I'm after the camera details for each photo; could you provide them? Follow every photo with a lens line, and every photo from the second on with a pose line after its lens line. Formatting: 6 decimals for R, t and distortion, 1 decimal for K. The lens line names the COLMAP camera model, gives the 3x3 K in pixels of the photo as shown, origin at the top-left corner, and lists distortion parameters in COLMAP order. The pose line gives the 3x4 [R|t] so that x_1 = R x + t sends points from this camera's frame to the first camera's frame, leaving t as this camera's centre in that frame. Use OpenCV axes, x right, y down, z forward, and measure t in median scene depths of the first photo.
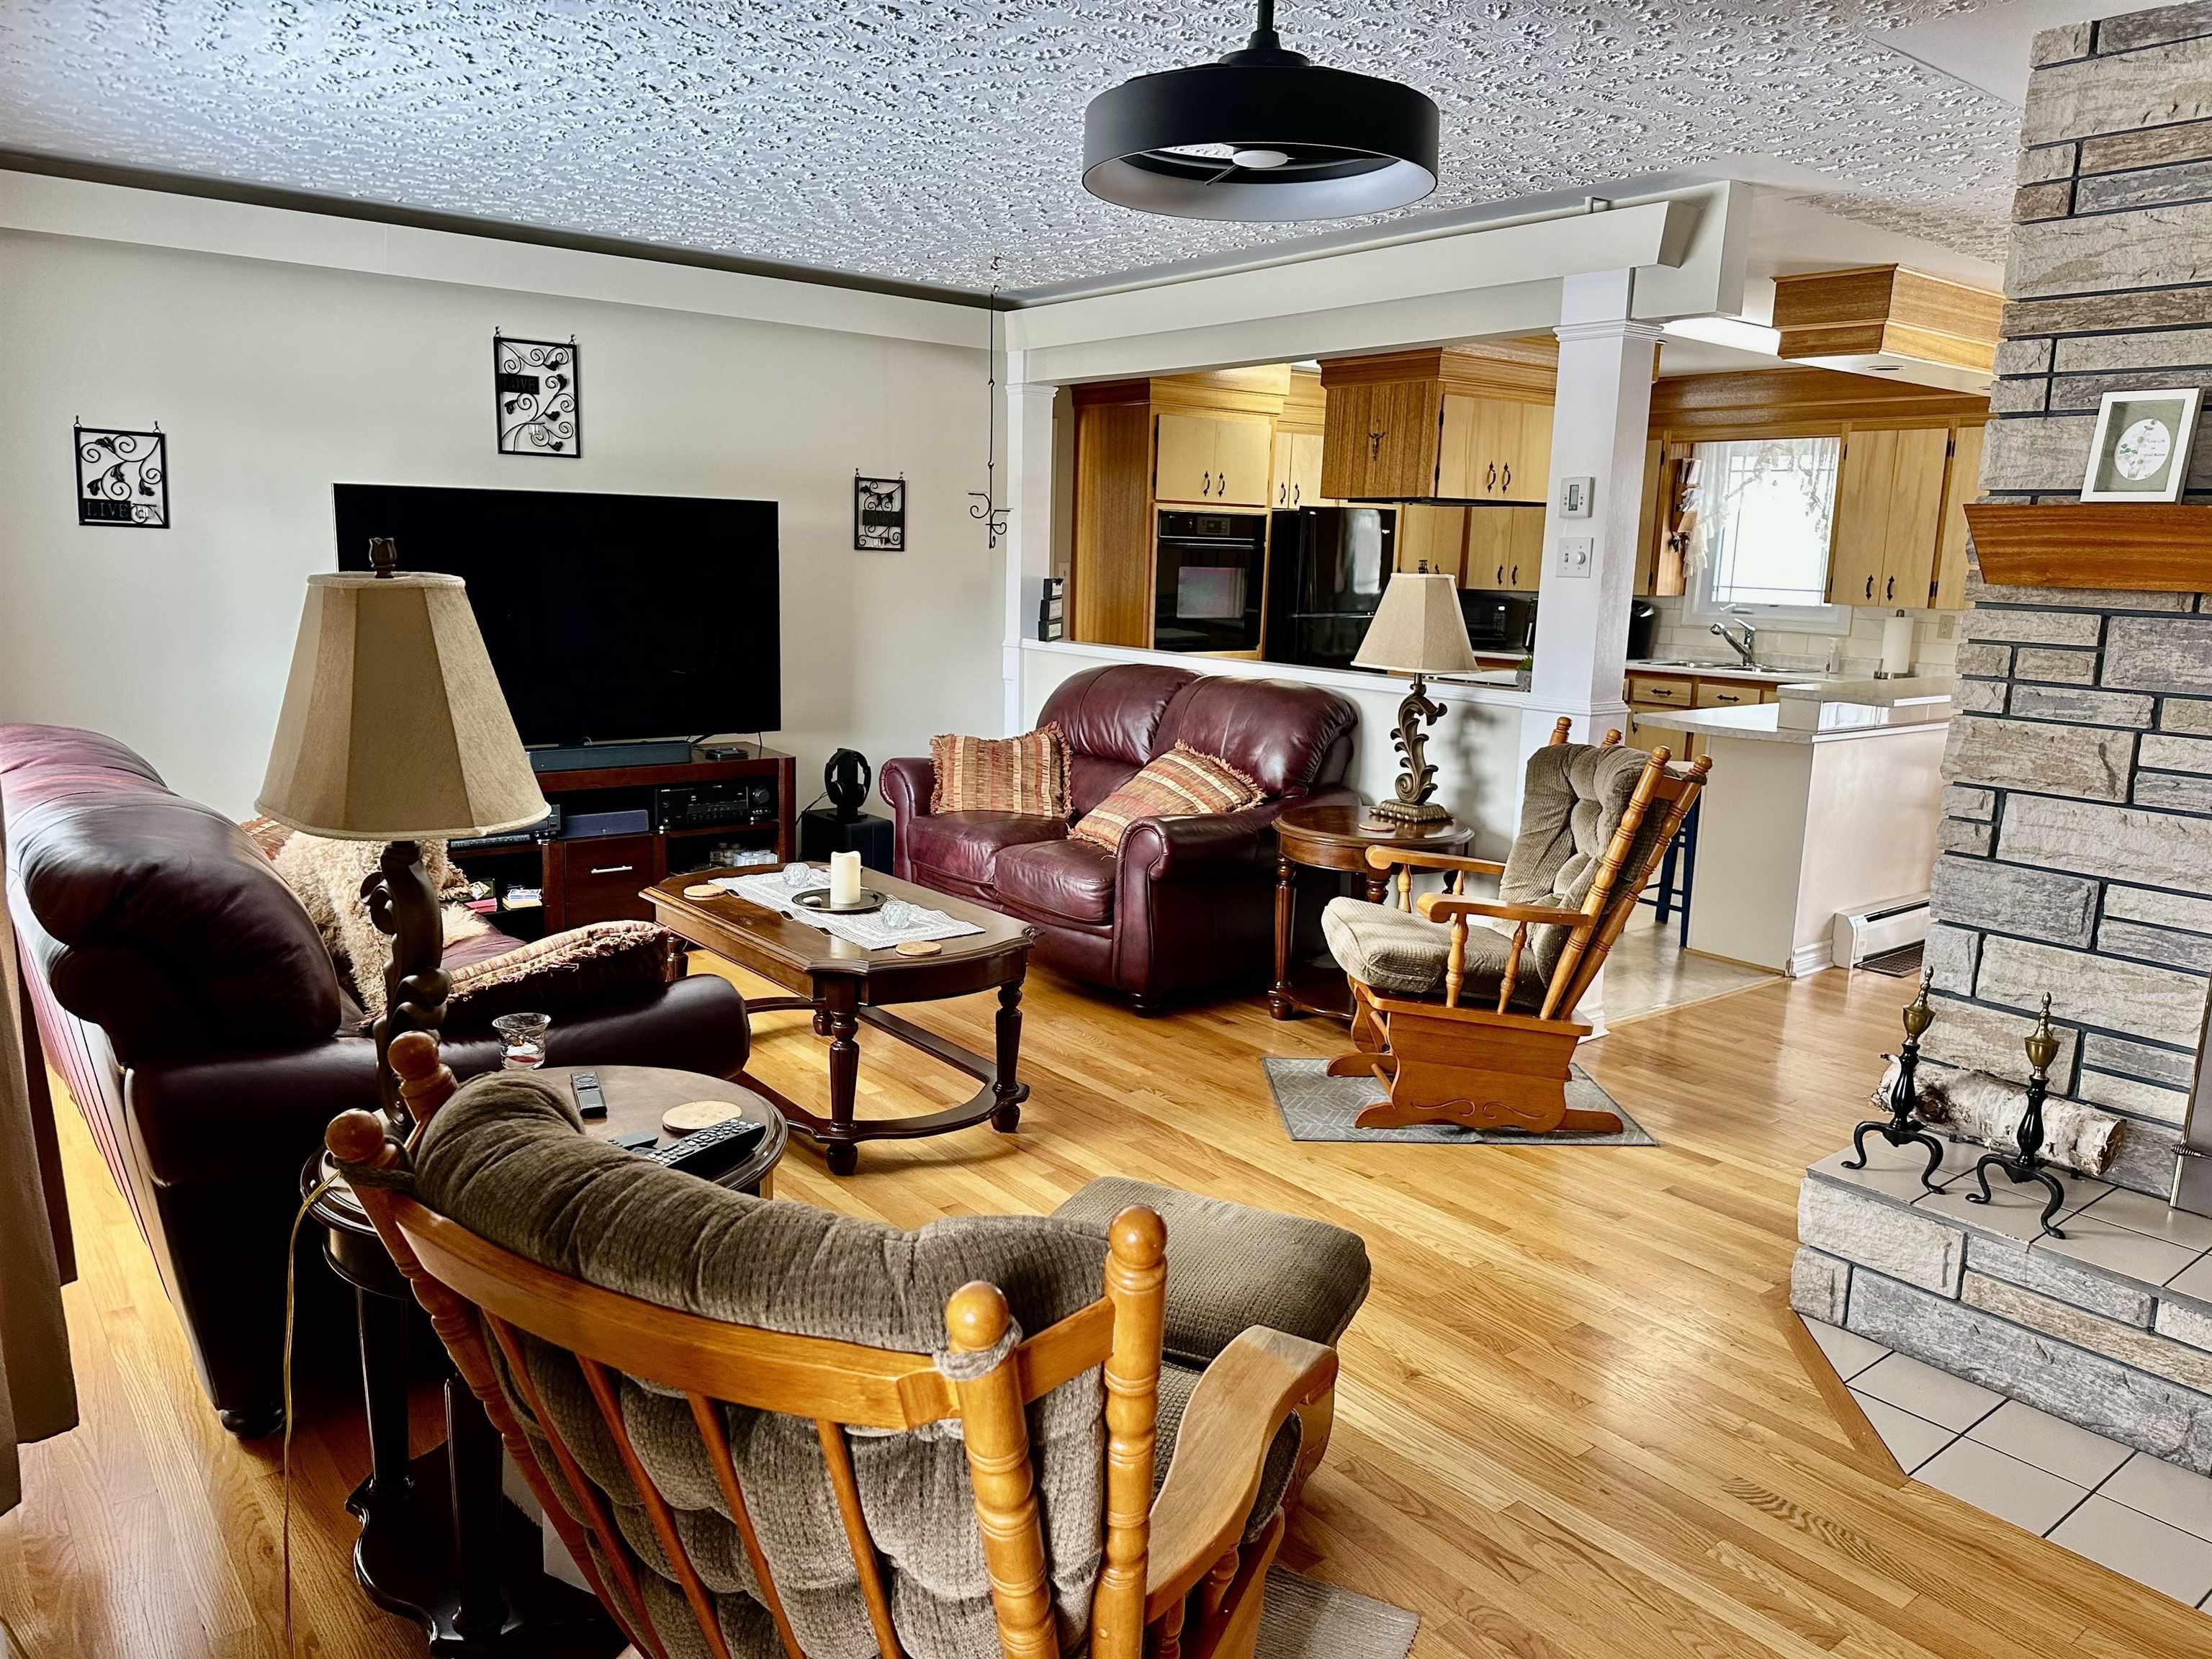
lens RADIAL K [[1544.9, 0, 1102.2], [0, 1544.9, 830.6], [0, 0, 1]] dist [0.082163, -0.102868]
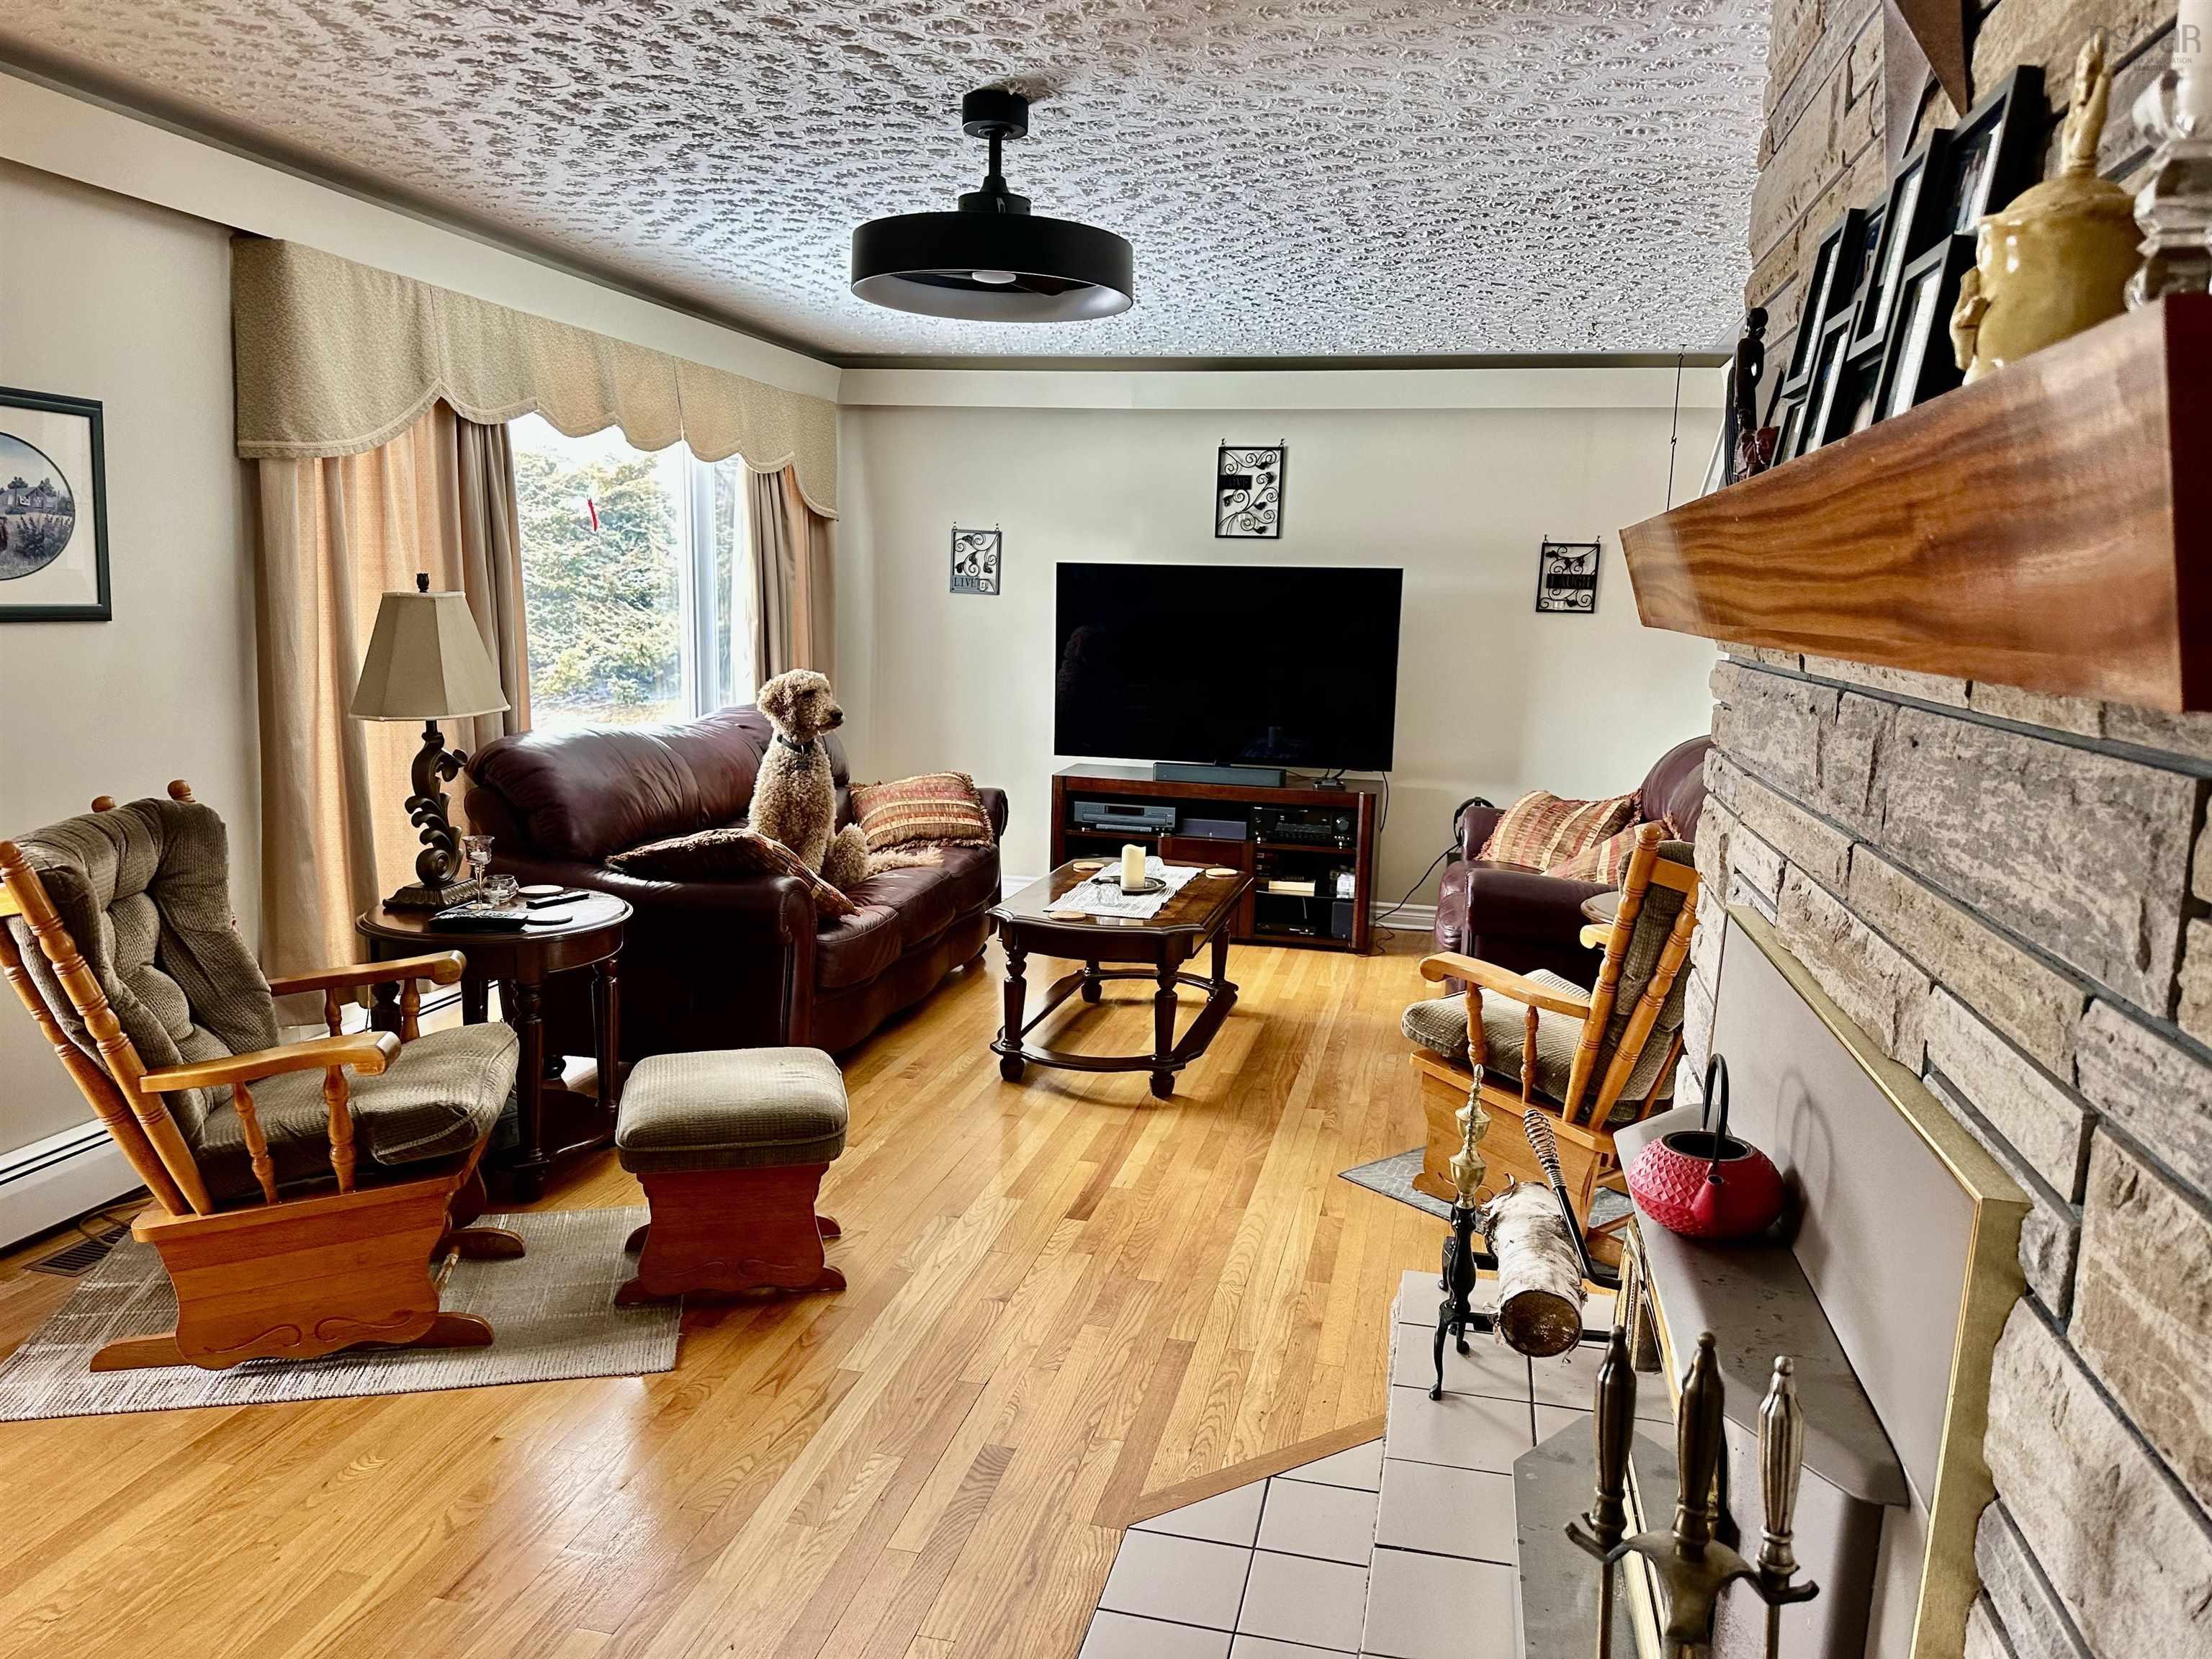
lens RADIAL K [[1544.9, 0, 1125.0], [0, 1544.9, 833.0], [0, 0, 1]] dist [0.082163, -0.102868]
pose [[0.602551, 0.111101, -0.790309, 0.649983], [-0.156756, 0.987449, 0.019300, -0.014151], [0.782534, 0.112257, 0.612404, 0.200947]]
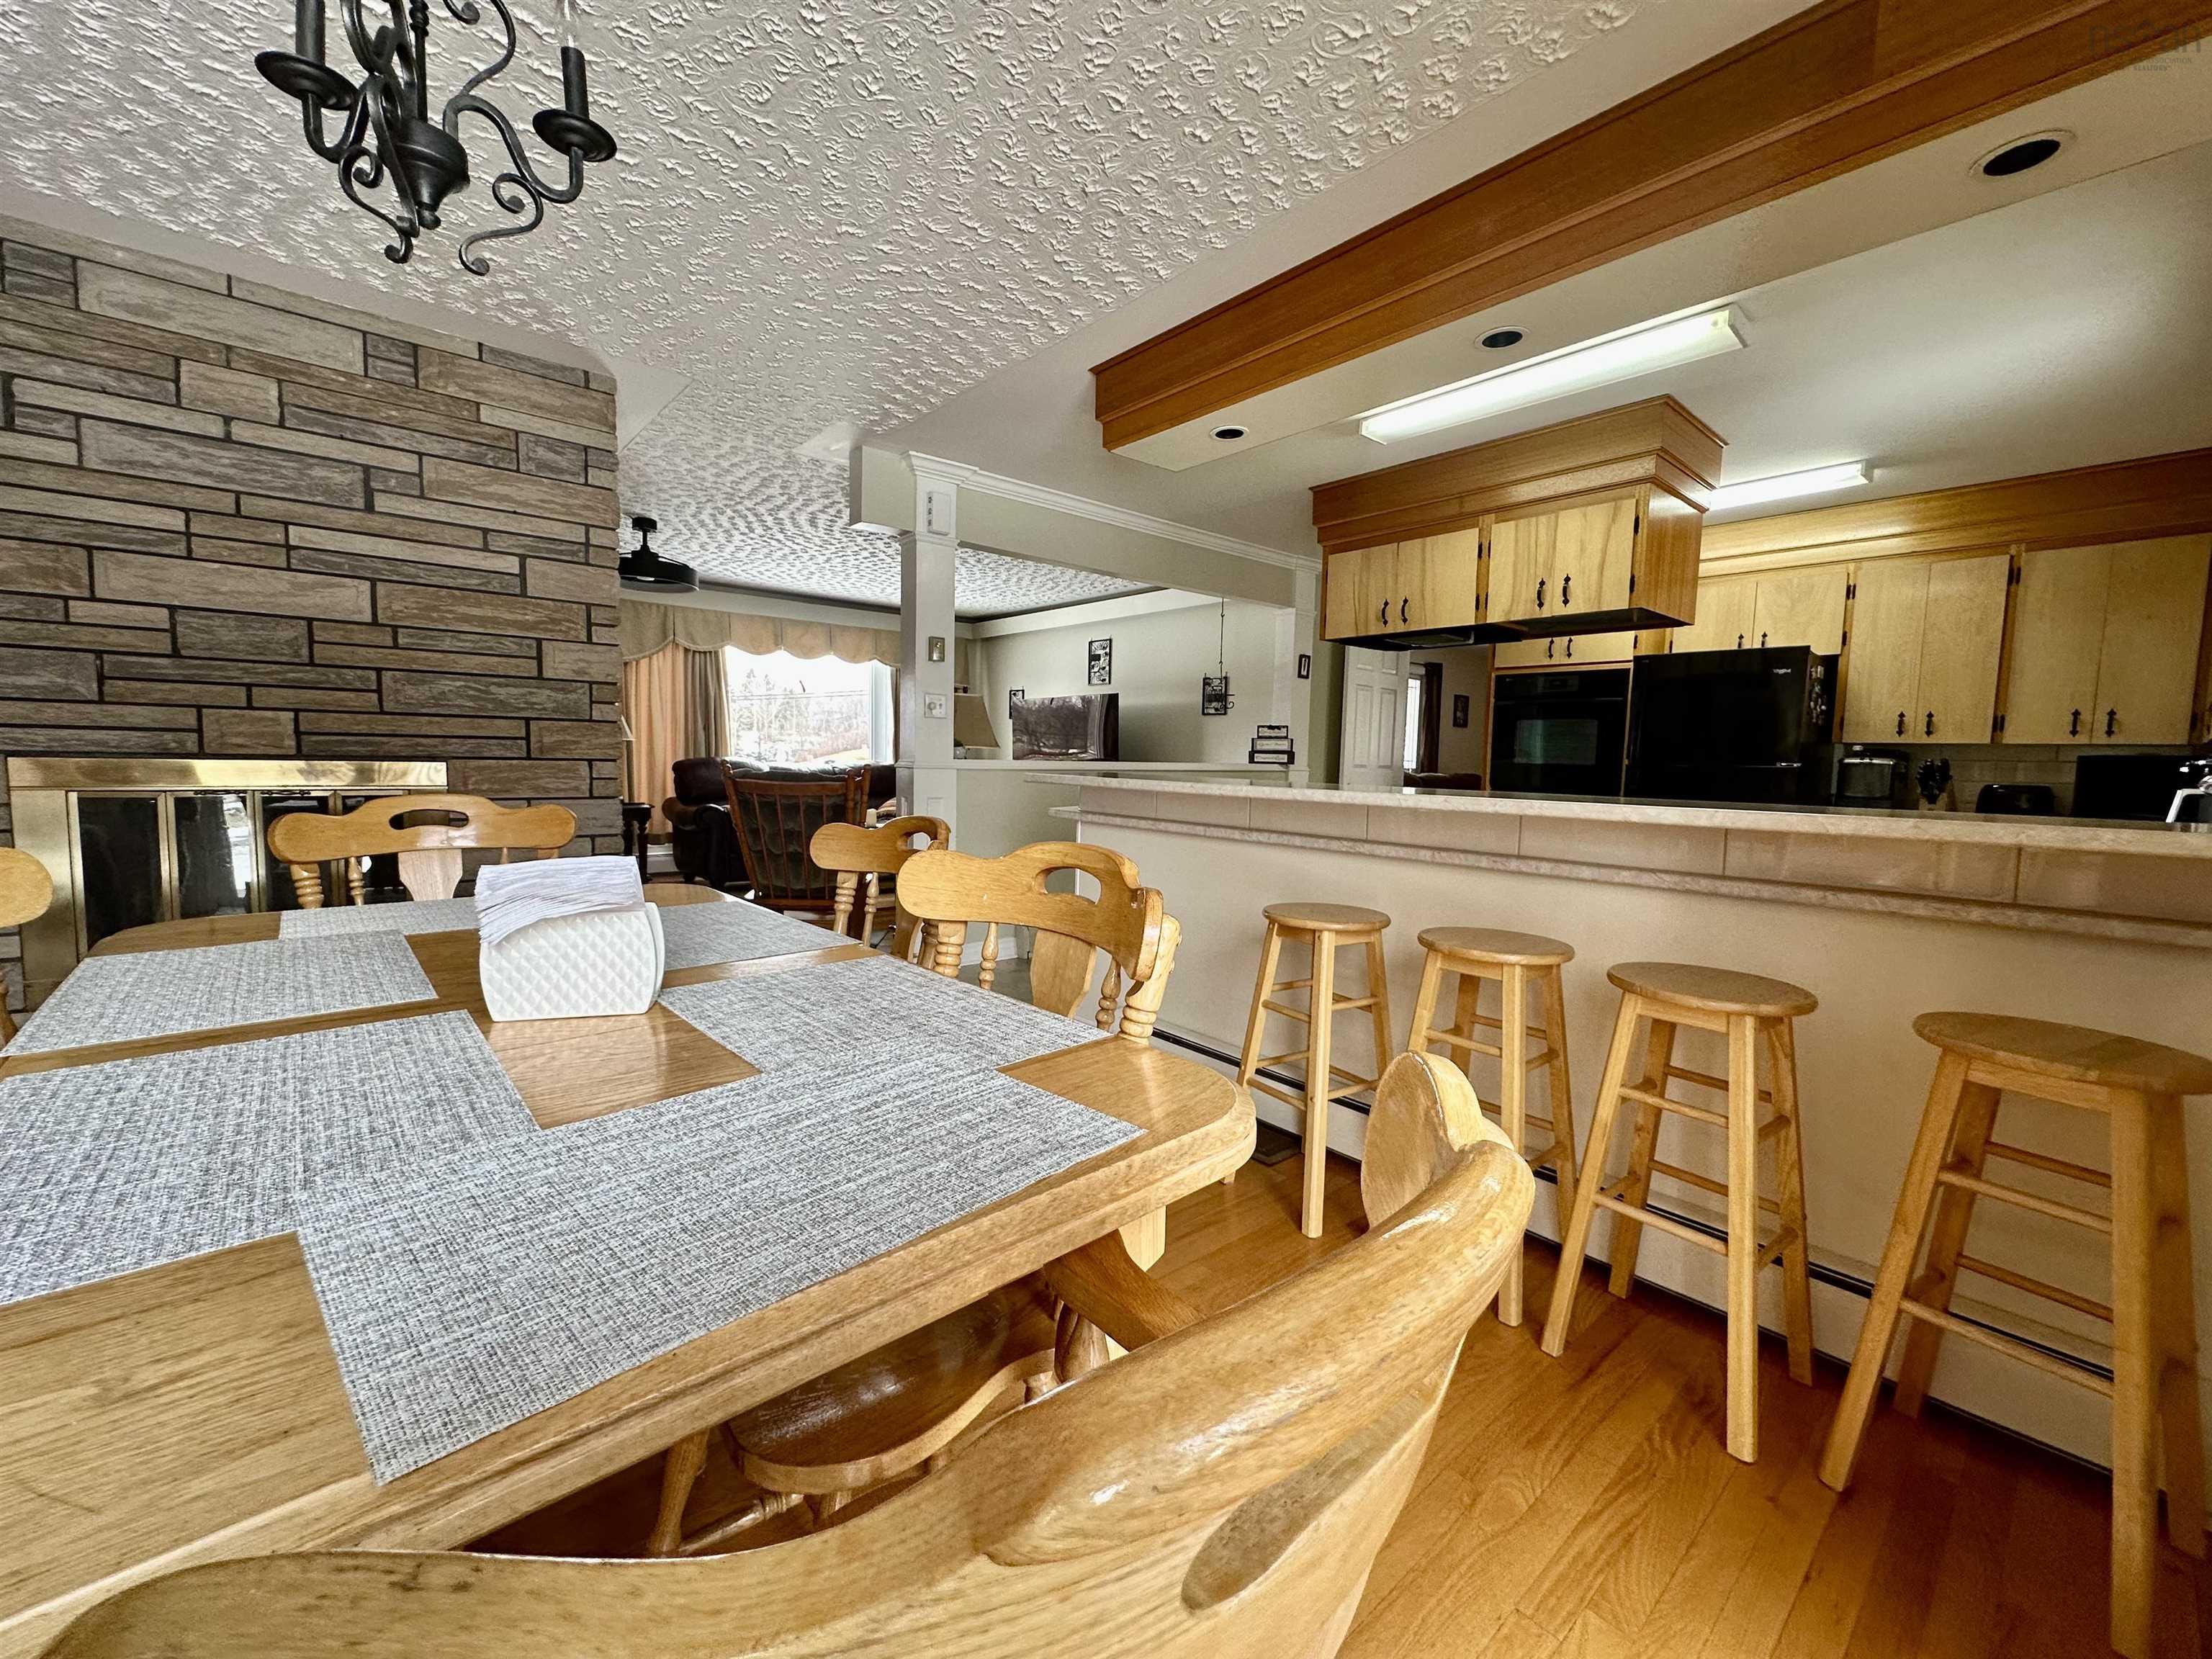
lens RADIAL K [[882.1, 0, 1105.6], [0, 882.1, 826.5], [0, 0, 1]] dist [-0.002787, -0.000082]
pose [[0.032792, 0.053587, -0.998025, 1.168492], [-0.204789, 0.977736, 0.045769, -0.090697], [0.978257, 0.202883, 0.043036, 1.086512]]
